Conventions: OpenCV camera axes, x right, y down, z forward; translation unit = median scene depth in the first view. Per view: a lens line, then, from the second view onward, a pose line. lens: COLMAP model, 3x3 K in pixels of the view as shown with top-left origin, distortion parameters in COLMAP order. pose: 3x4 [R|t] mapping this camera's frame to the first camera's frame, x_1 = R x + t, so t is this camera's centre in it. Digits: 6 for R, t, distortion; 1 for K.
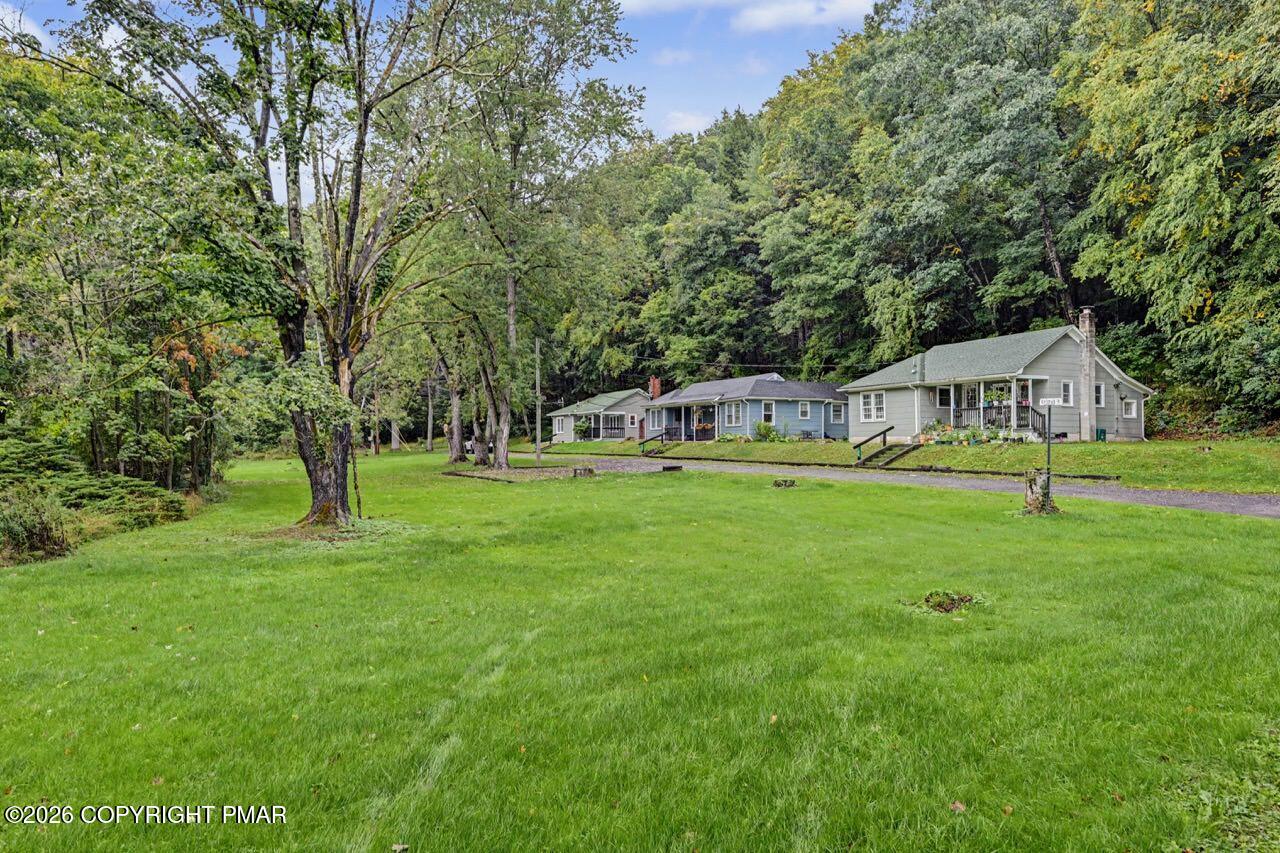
lens RADIAL K [[860.2, 0, 640.0], [0, 860.2, 426.5], [0, 0, 1]] dist [0.012452, -0.000373]
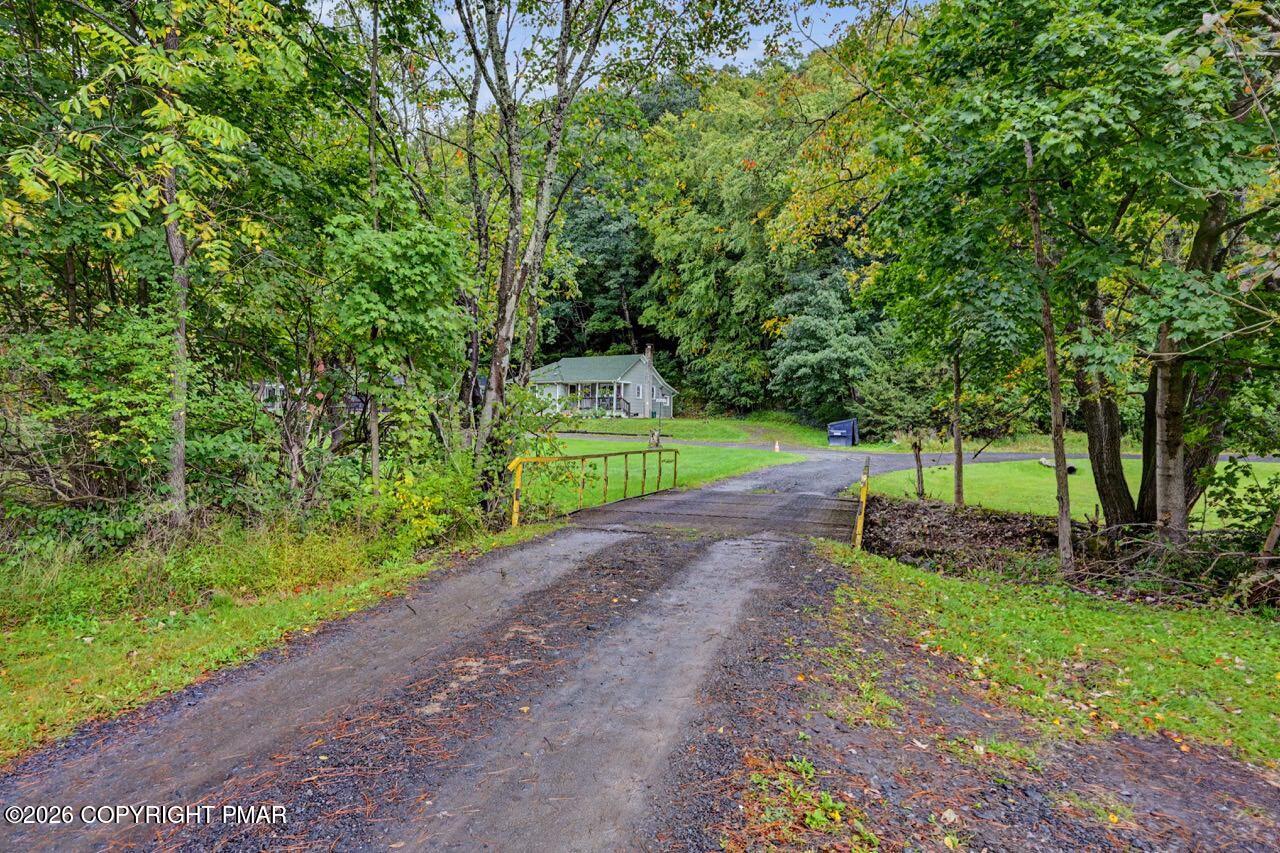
lens RADIAL K [[829.4, 0, 640.0], [0, 829.4, 426.5], [0, 0, 1]] dist [-0.001756, -0.000075]
pose [[0.854038, 0.013870, 0.520025, -0.401287], [-0.027923, 0.999426, 0.019202, 0.001657], [-0.519460, -0.030920, 0.853935, -0.480444]]
